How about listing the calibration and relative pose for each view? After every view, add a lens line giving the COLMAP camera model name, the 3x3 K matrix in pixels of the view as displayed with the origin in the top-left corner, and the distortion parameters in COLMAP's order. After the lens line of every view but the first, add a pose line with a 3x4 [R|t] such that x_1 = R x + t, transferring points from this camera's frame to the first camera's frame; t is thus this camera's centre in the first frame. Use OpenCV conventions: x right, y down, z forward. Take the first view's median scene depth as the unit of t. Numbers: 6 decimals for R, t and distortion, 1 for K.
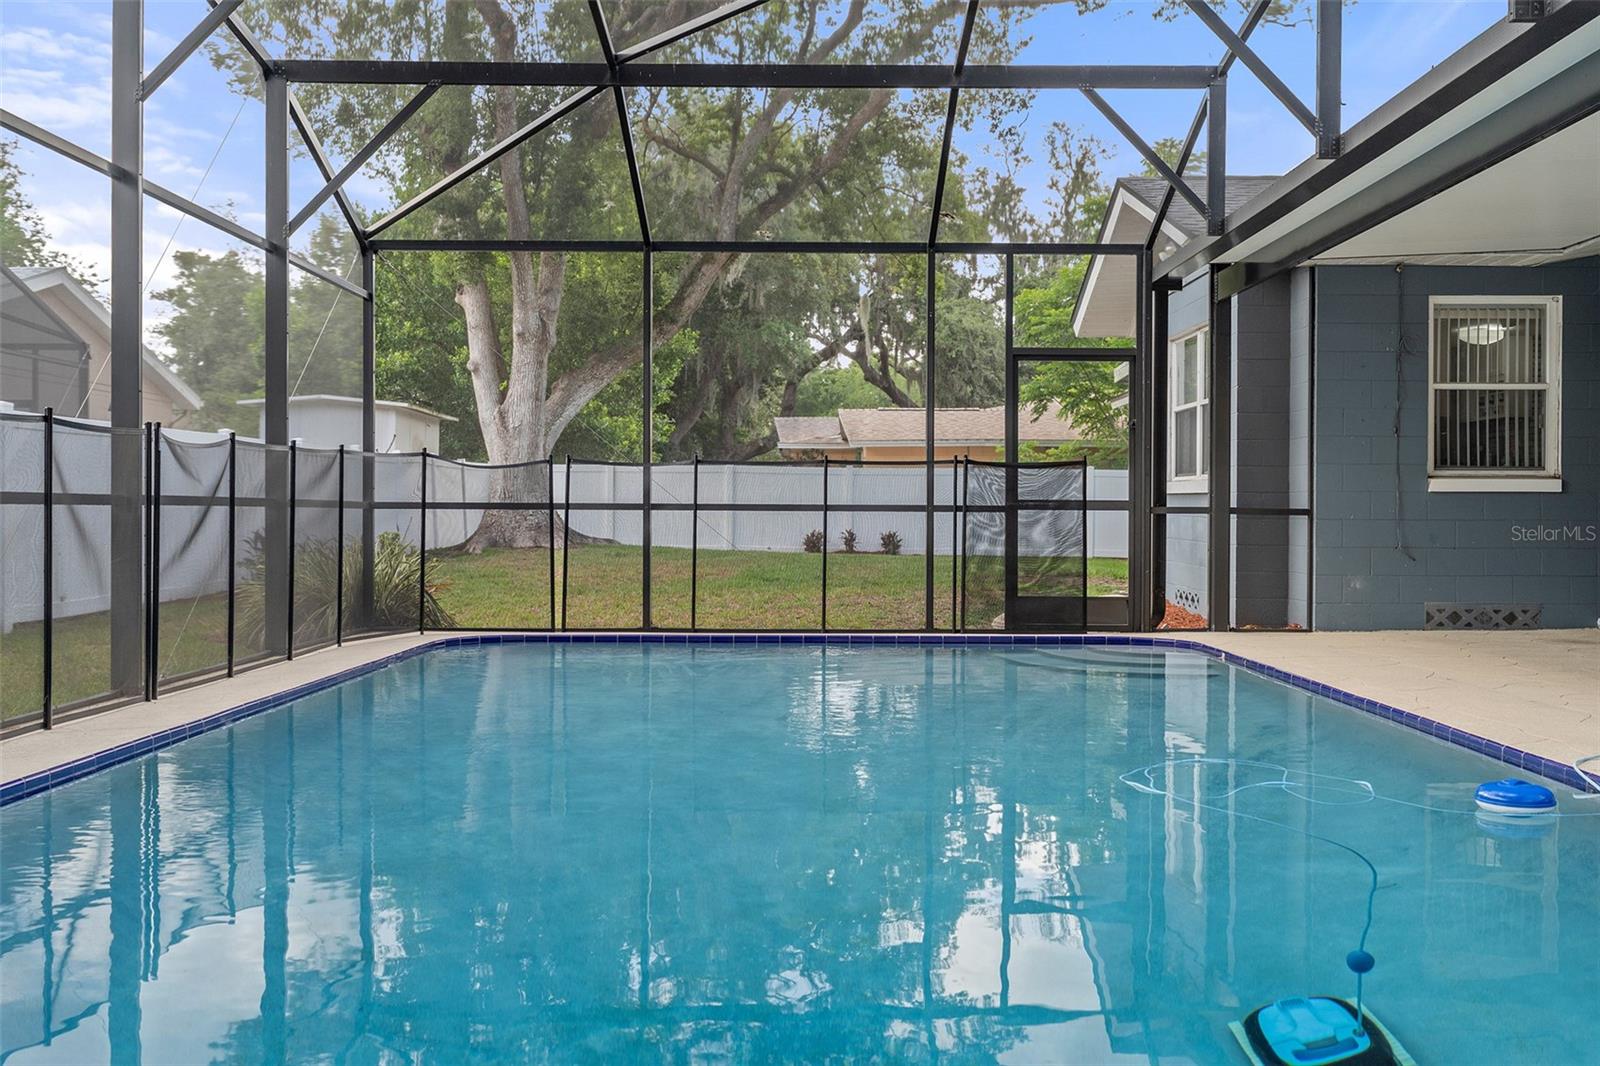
lens RADIAL K [[1598.5, 0, 800.0], [0, 1598.5, 533.0], [0, 0, 1]] dist [-0.004014, -0.001650]
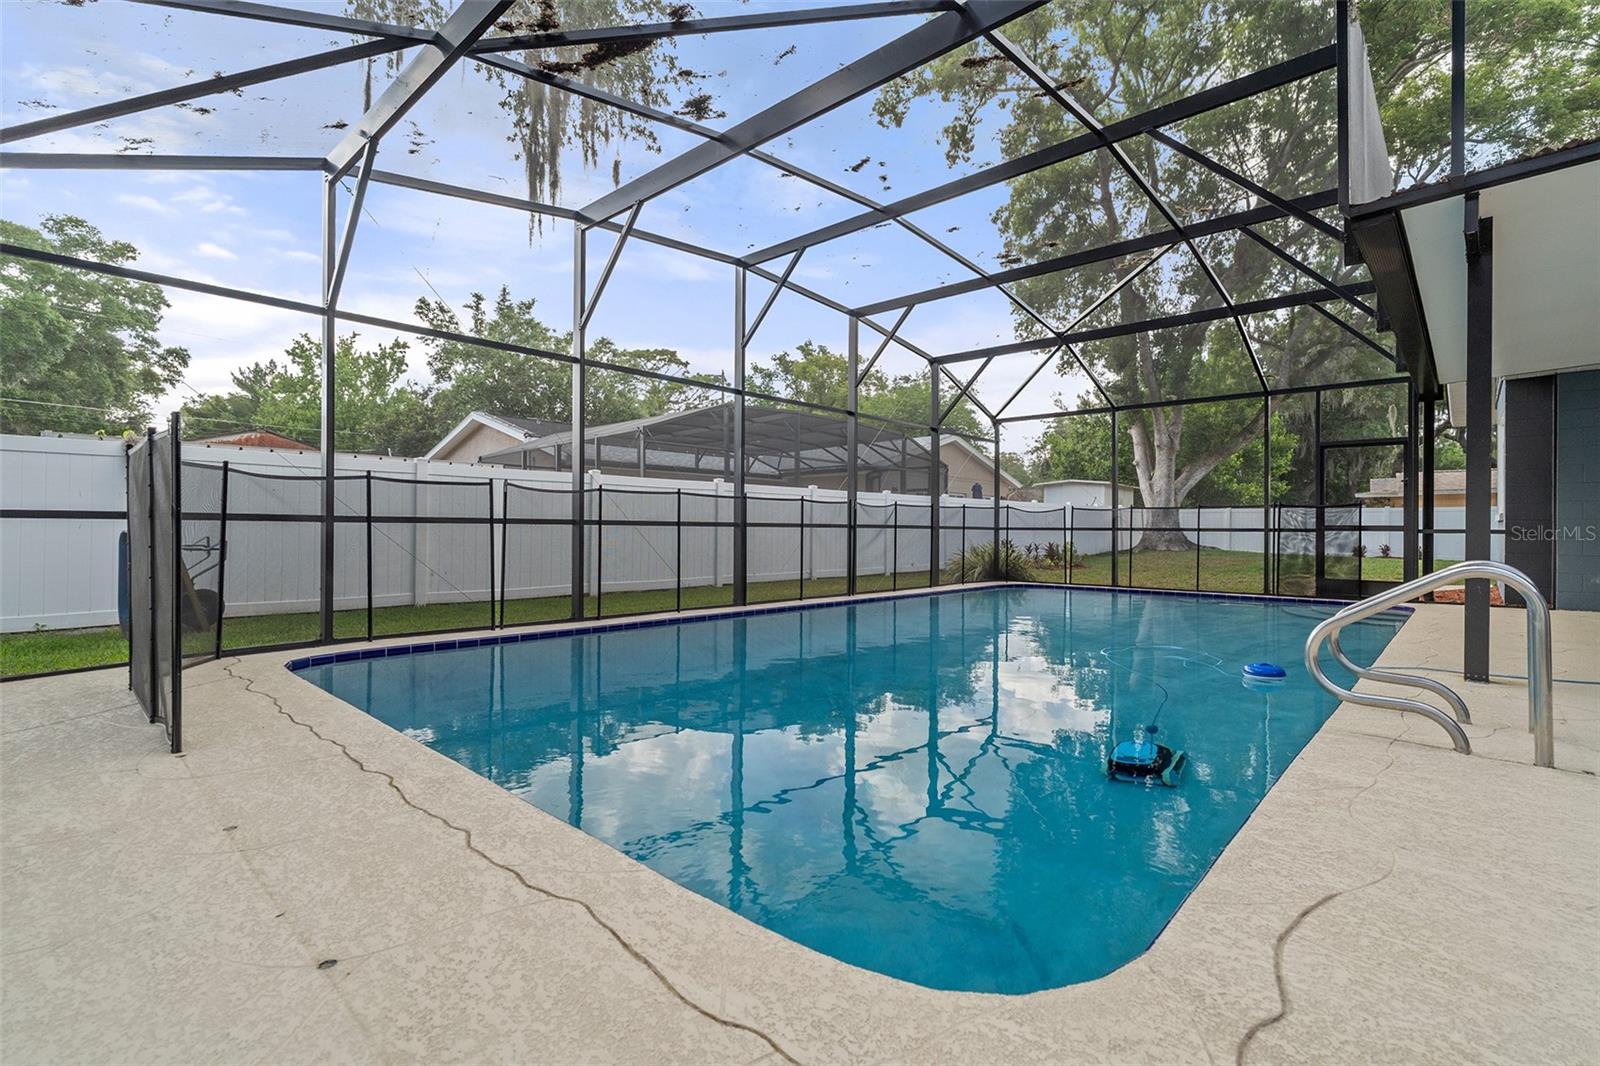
lens RADIAL K [[740.0, 0, 800.0], [0, 740.0, 533.0], [0, 0, 1]] dist [-0.000268, -0.000057]
pose [[0.744706, 0.002382, -0.667389, 0.114948], [-0.011442, 0.999892, -0.009199, 0.001136], [0.667295, 0.014487, 0.744653, -0.012665]]
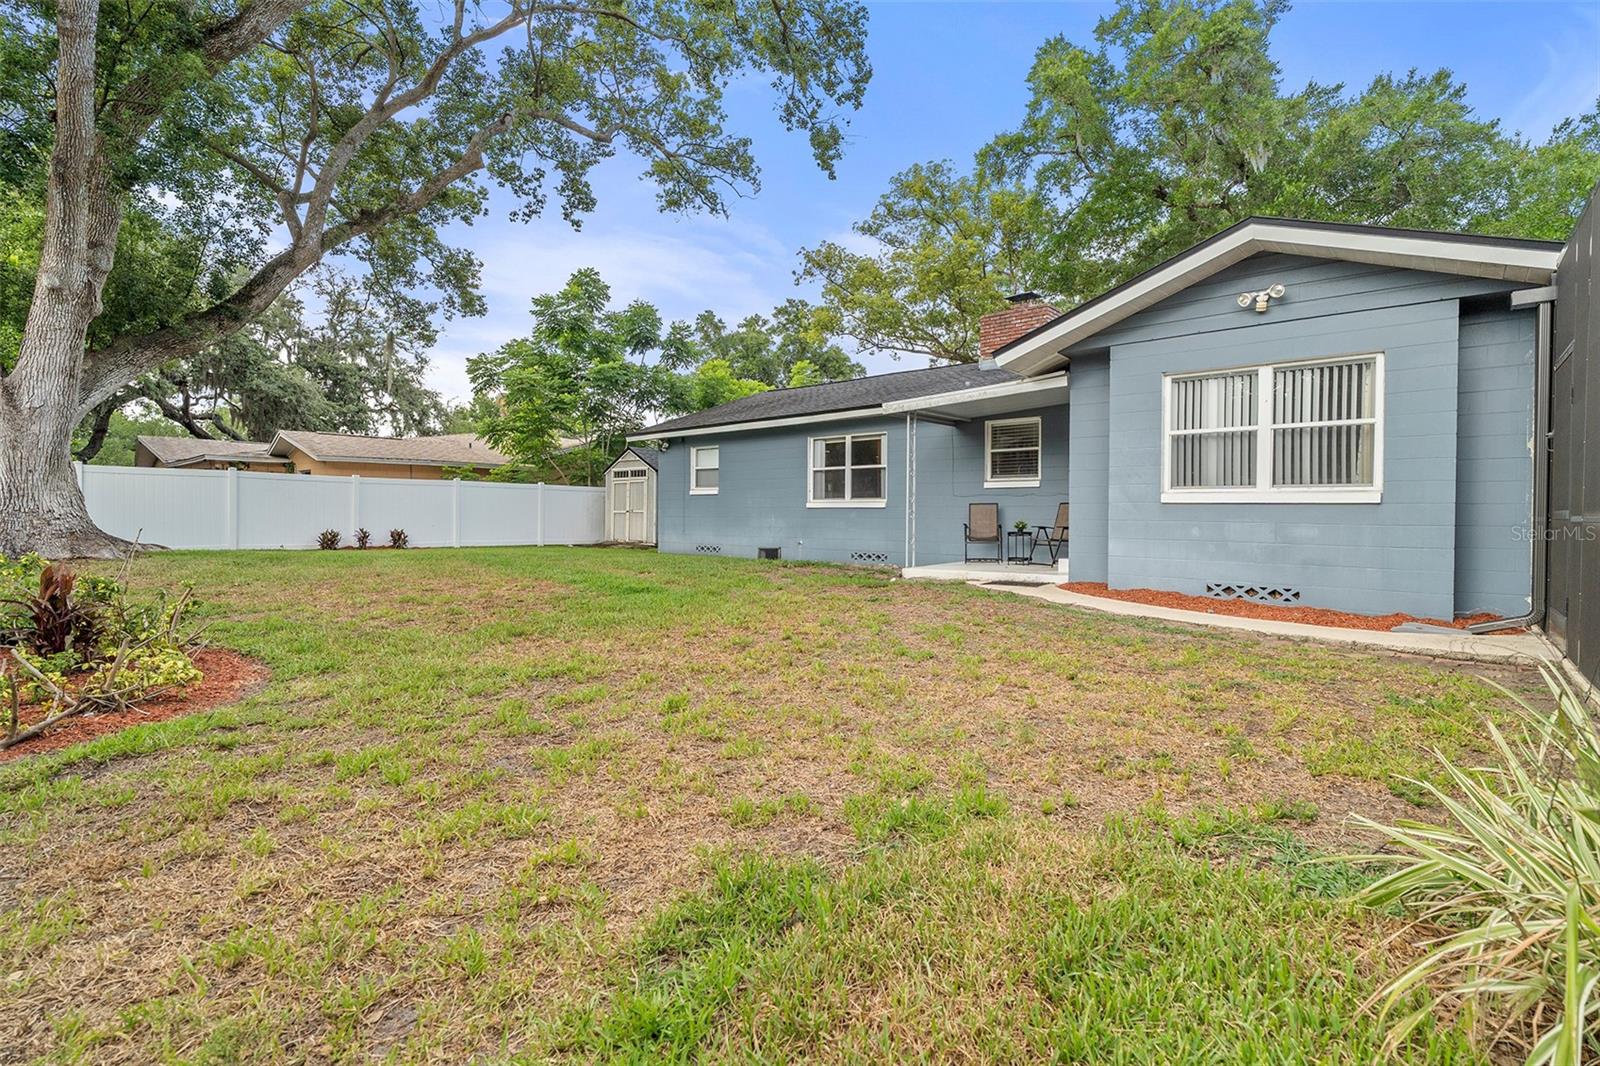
lens RADIAL K [[740.0, 0, 800.0], [0, 740.0, 533.0], [0, 0, 1]] dist [-0.000268, -0.000057]
pose [[0.658837, -0.016681, 0.752101, -0.206543], [0.006727, 0.999845, 0.016283, -0.007209], [-0.752256, -0.005669, 0.658847, 0.473425]]
